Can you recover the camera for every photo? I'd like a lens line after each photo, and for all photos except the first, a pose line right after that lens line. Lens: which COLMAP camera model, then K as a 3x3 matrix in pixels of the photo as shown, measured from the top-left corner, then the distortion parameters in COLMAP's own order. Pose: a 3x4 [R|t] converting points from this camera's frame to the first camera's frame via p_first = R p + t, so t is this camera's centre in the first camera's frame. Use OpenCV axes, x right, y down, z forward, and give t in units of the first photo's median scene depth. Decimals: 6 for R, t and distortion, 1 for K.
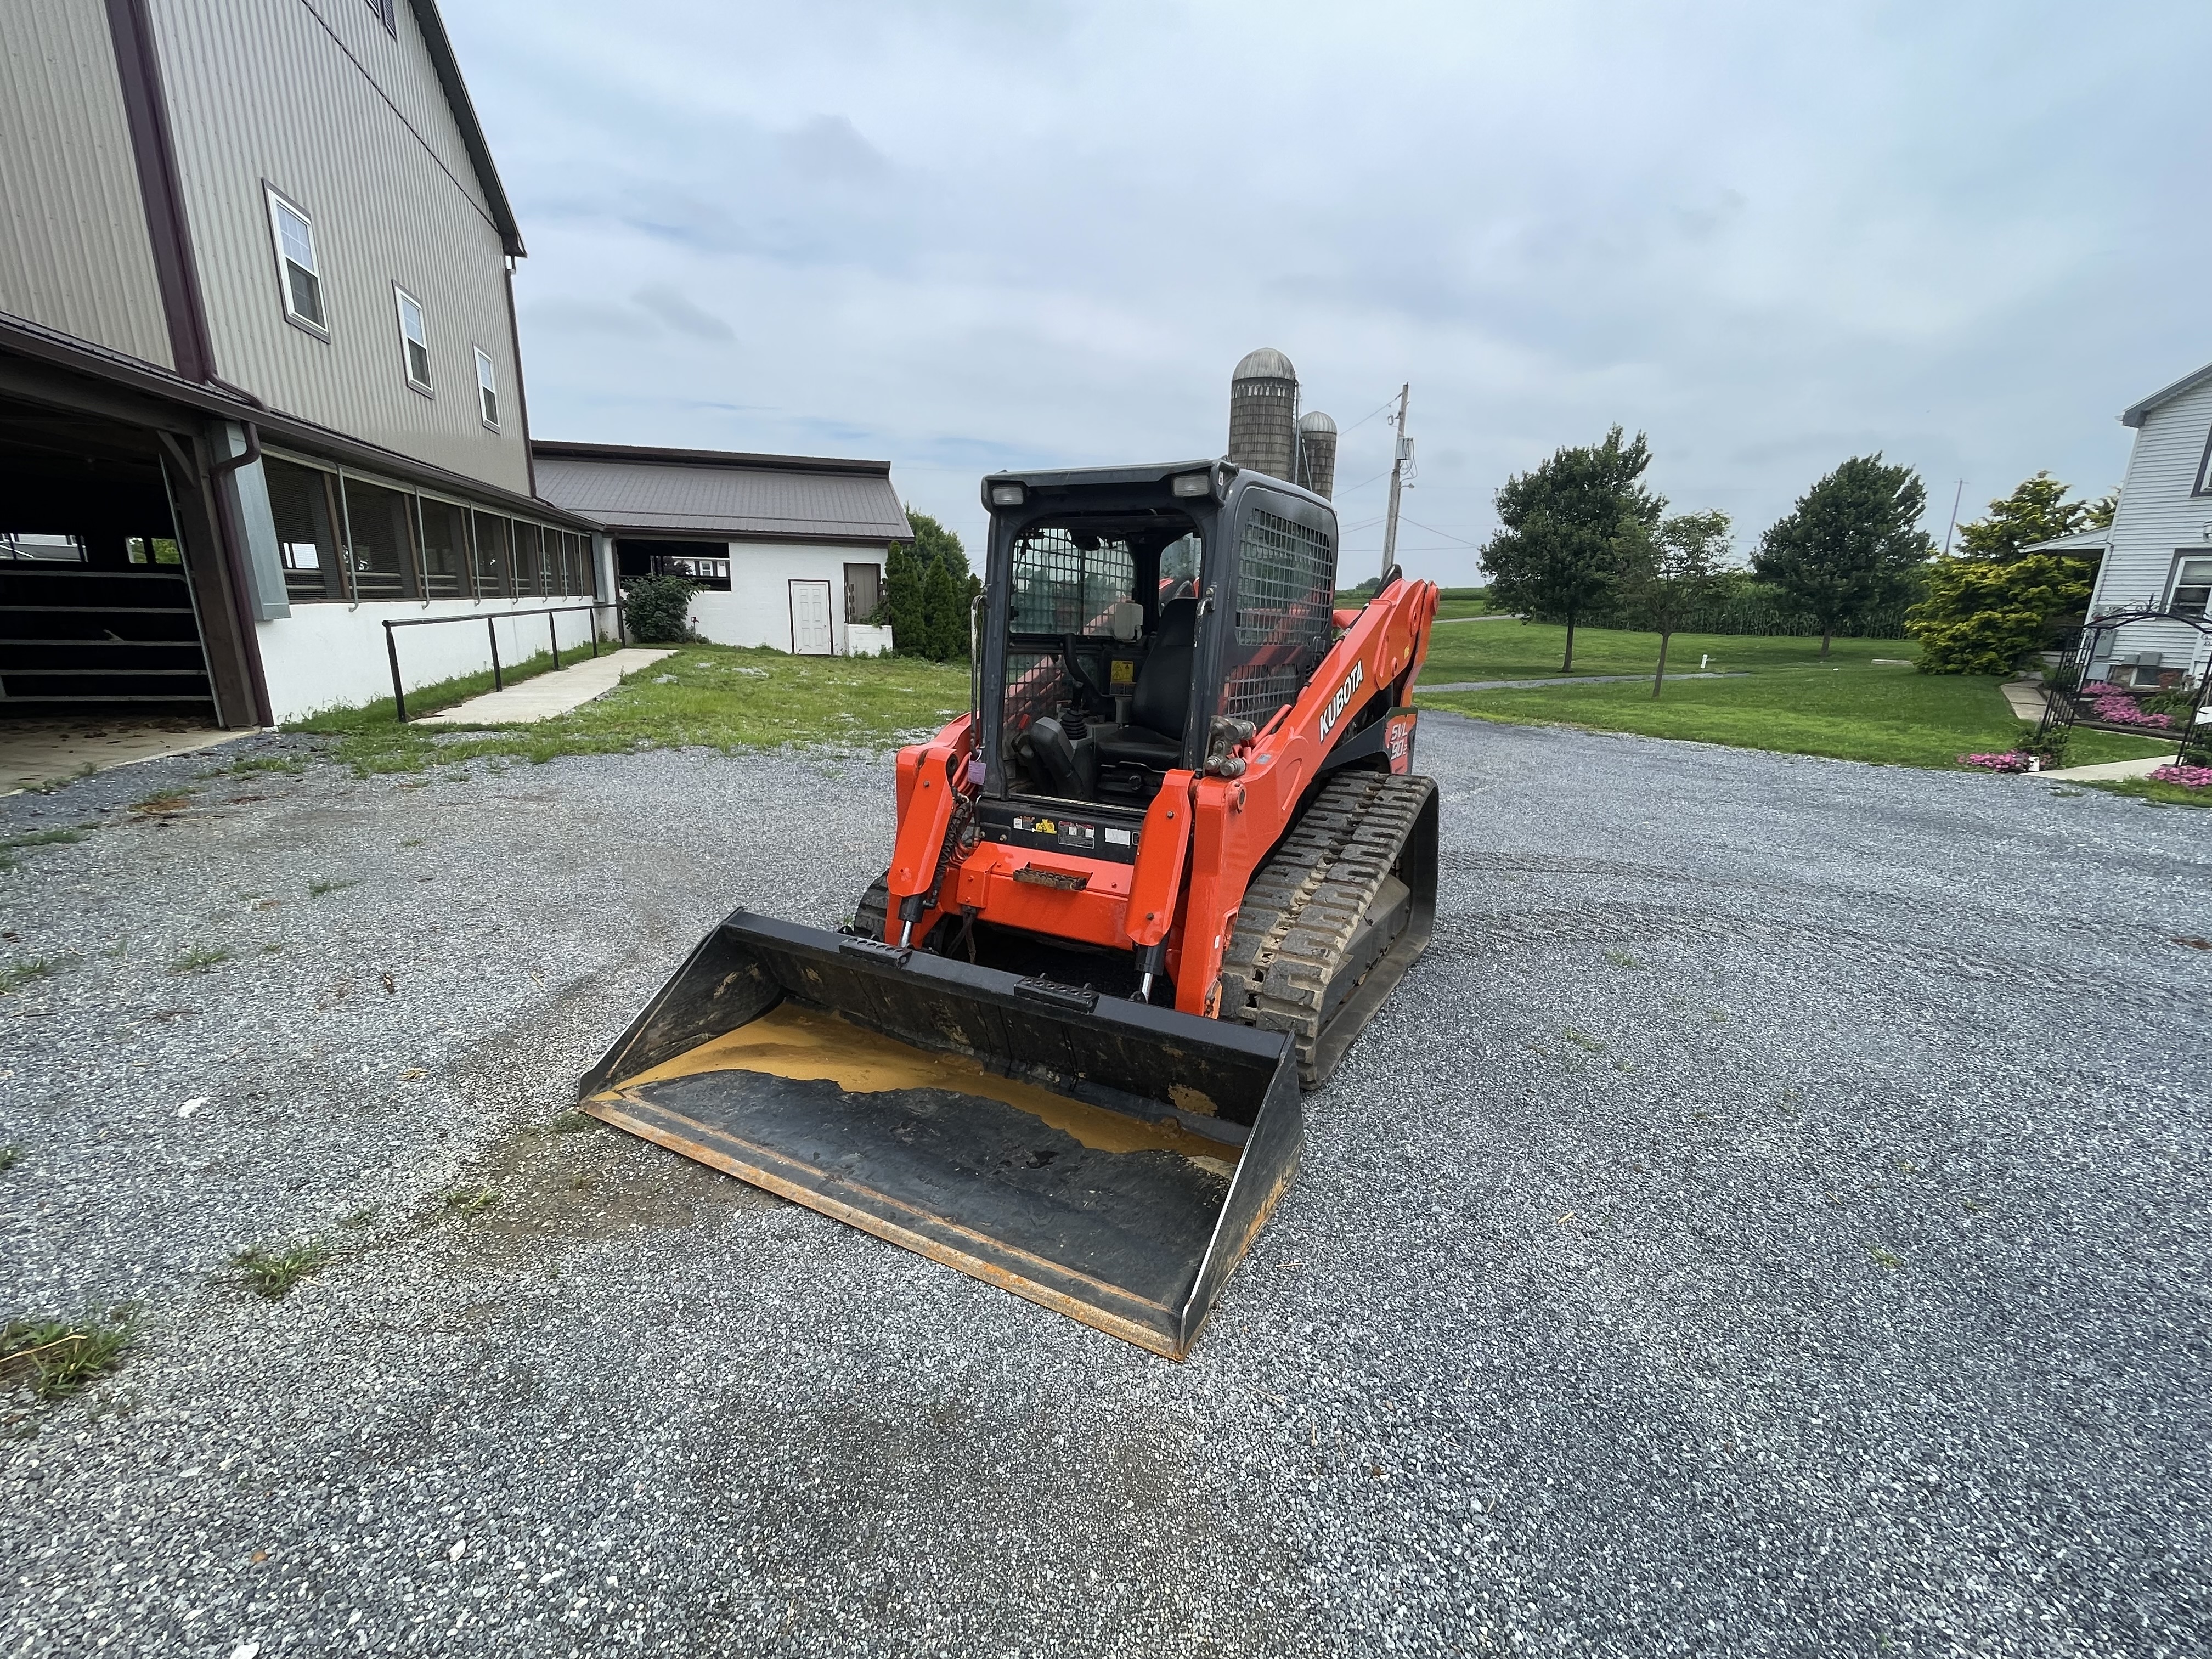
lens RADIAL K [[909.2, 0, 1088.1], [0, 909.2, 818.6], [0, 0, 1]] dist [-0.002954, 0.000015]
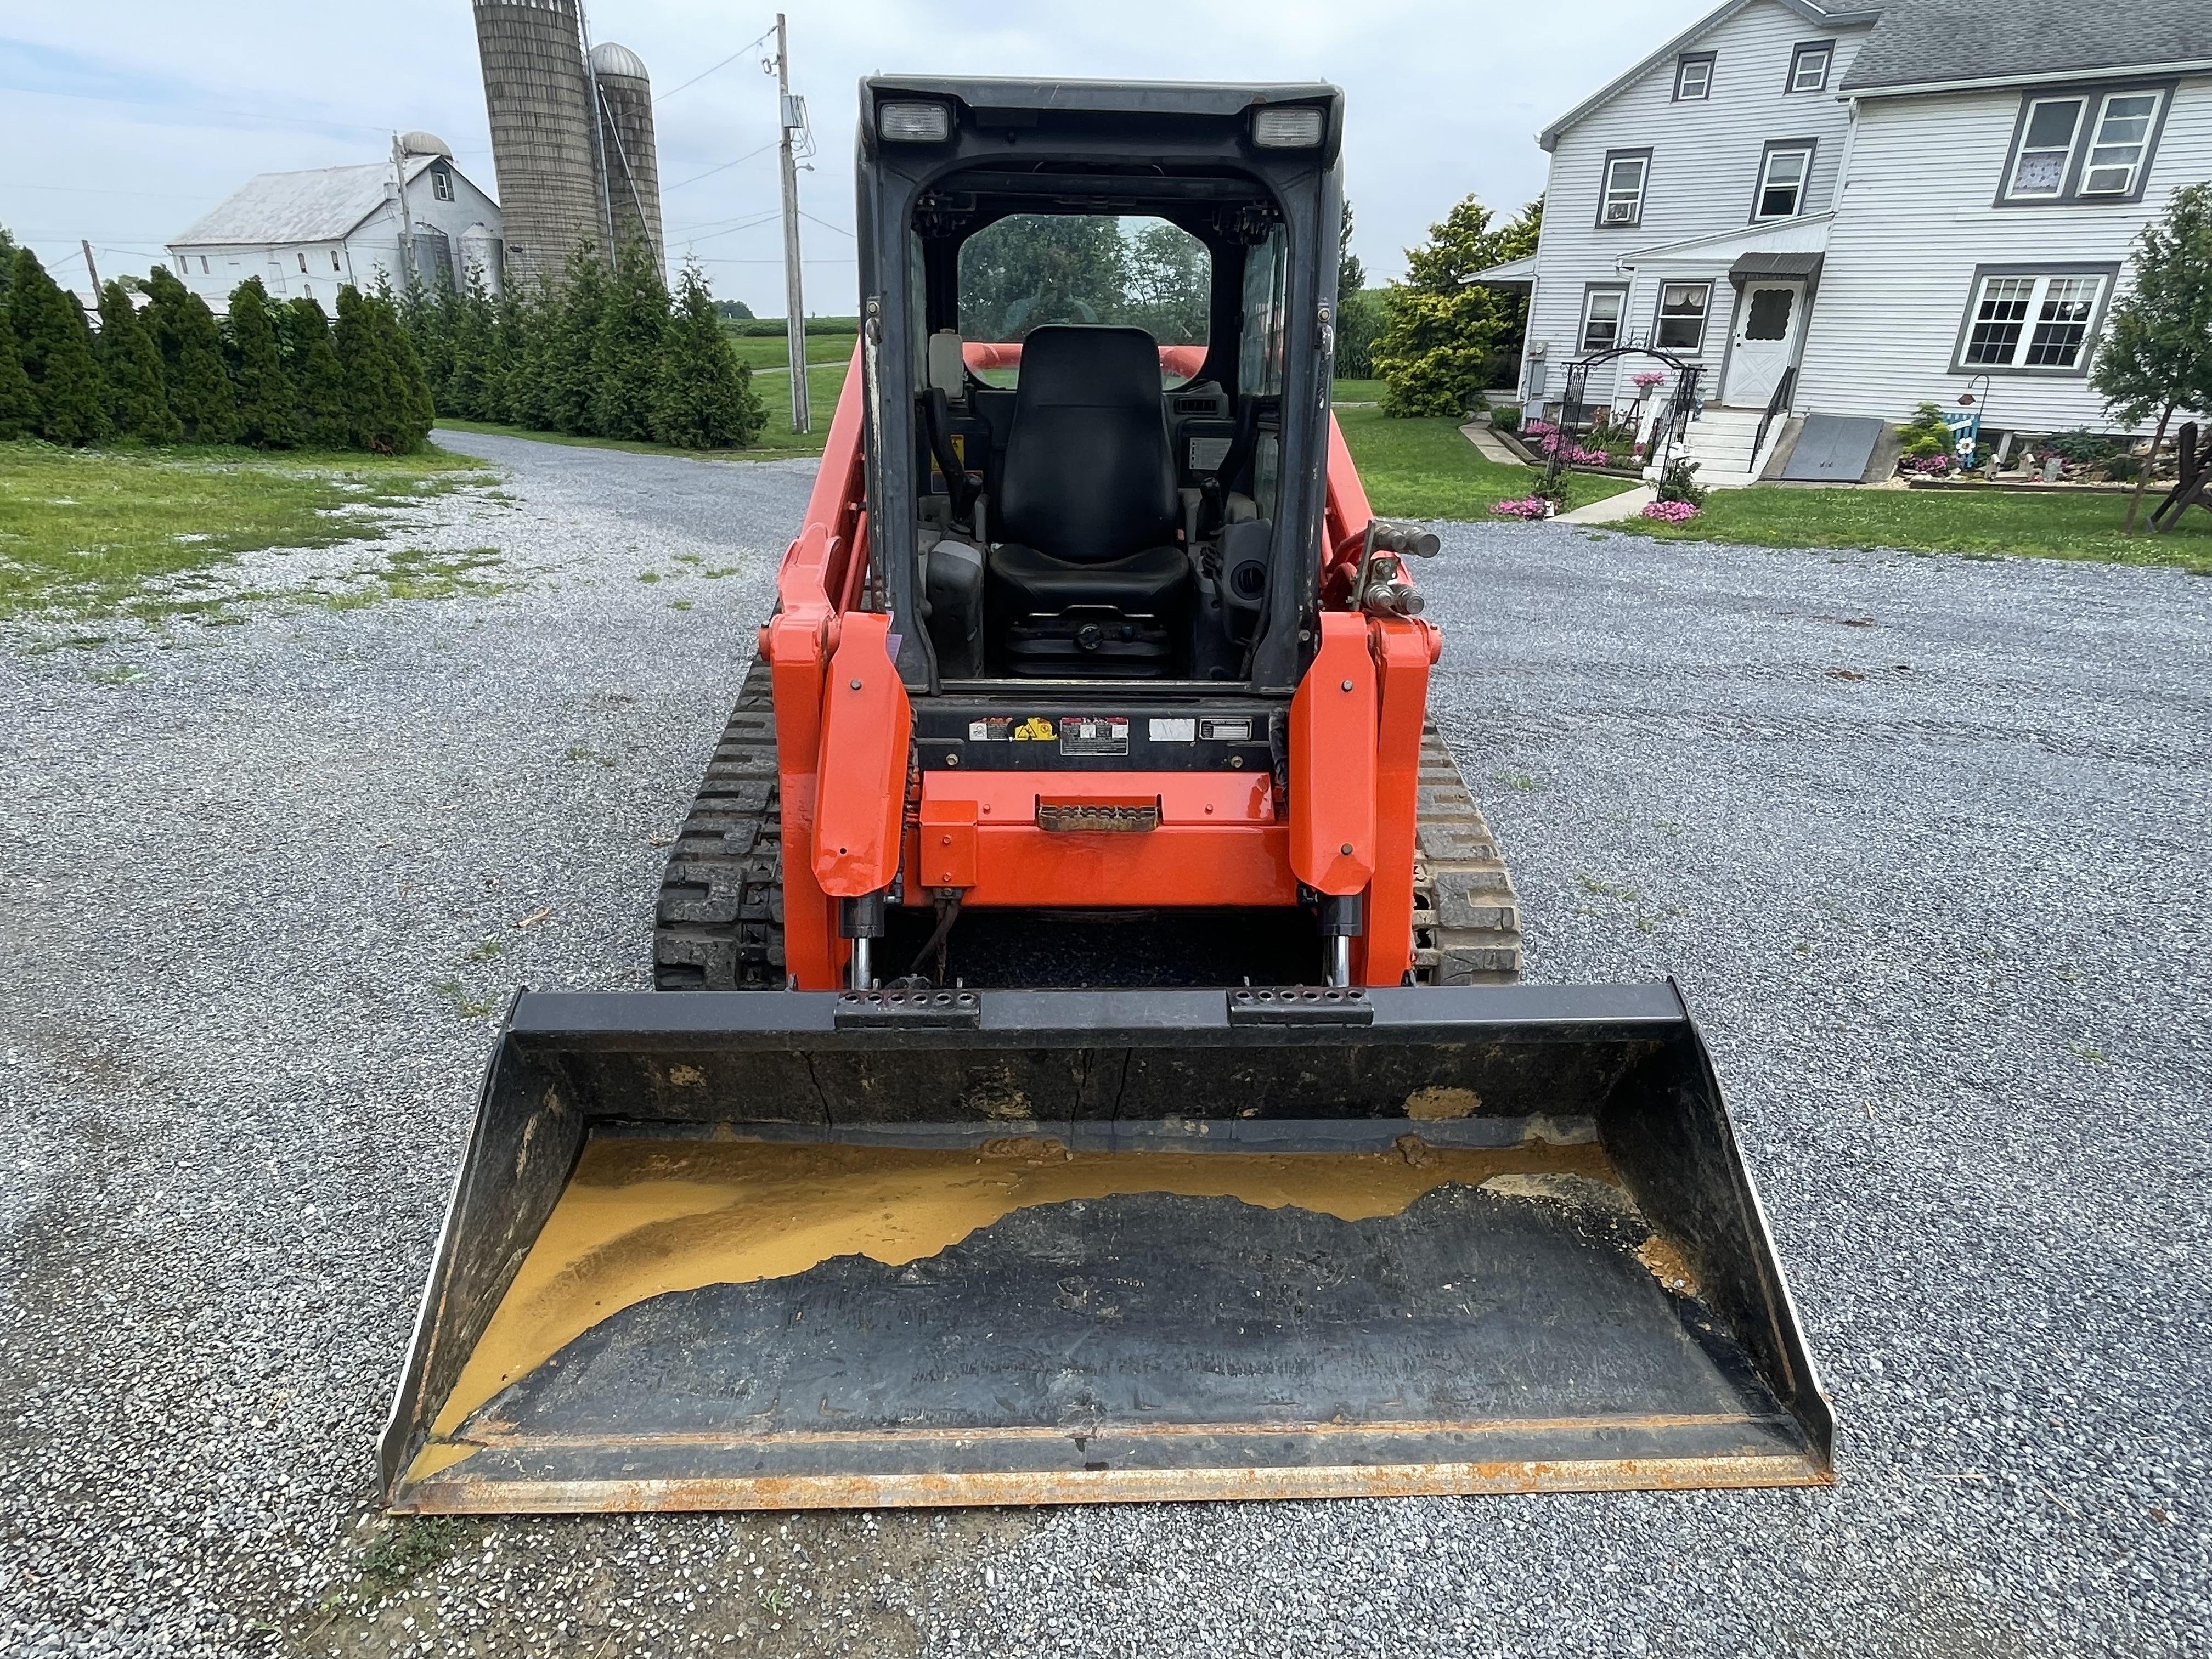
lens RADIAL K [[1230.1, 0, 1106.0], [0, 1230.1, 829.5], [0, 0, 1]] dist [-0.018317, 0.015280]
pose [[0.865549, -0.185263, 0.465299, -0.394599], [0.114390, 0.977637, 0.176468, -0.064357], [-0.487587, -0.099516, 0.867384, 0.280565]]
